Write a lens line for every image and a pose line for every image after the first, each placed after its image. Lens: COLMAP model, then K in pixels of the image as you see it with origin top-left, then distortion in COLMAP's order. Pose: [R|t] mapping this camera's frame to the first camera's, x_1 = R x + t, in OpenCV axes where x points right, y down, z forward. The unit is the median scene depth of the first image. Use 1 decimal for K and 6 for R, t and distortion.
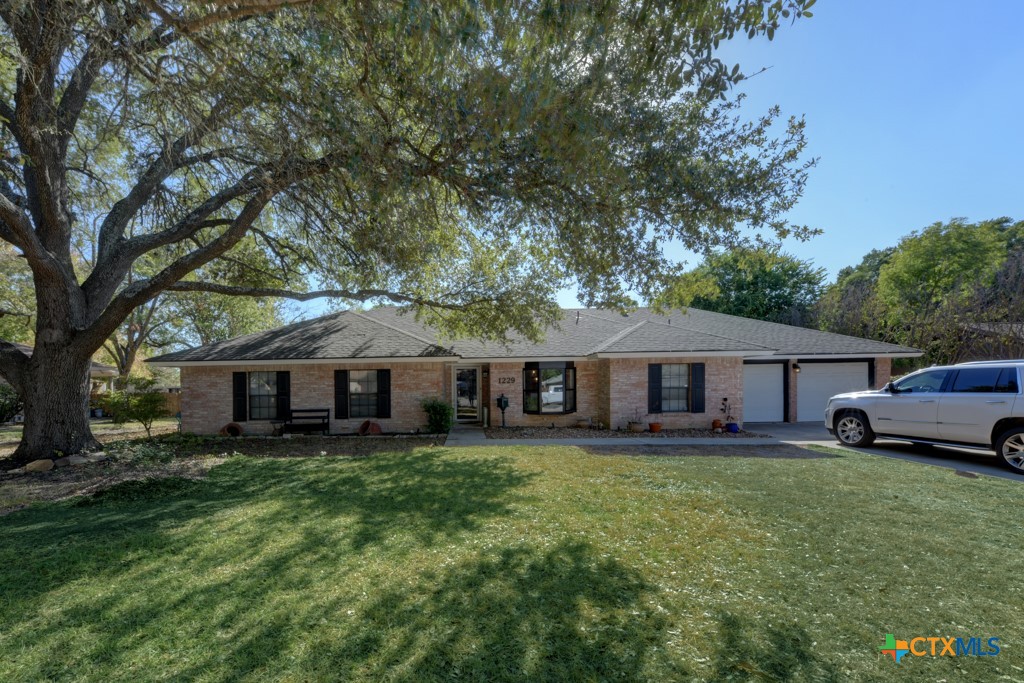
lens RADIAL K [[355.9, 0, 514.6], [0, 355.9, 352.9], [0, 0, 1]] dist [0.010887, -0.006464]
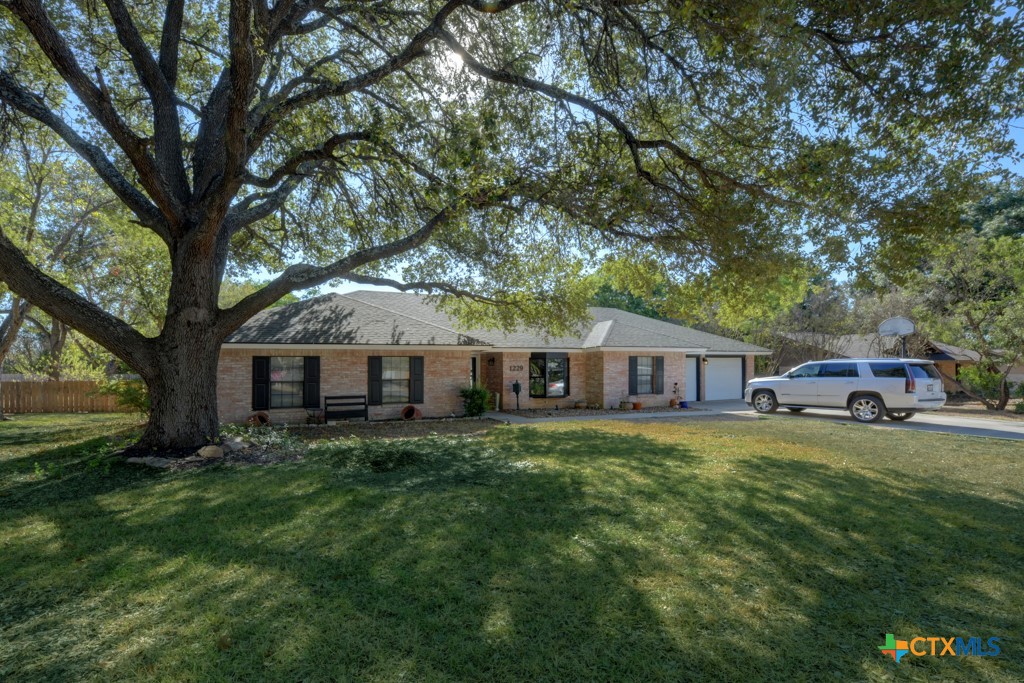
lens RADIAL K [[367.5, 0, 512.0], [0, 367.5, 341.5], [0, 0, 1]] dist [0.000742, 0.000039]
pose [[0.944422, 0.032577, 0.327117, -0.463995], [-0.032099, 0.999461, -0.006861, 0.001305], [-0.327164, -0.004020, 0.944959, -0.098215]]
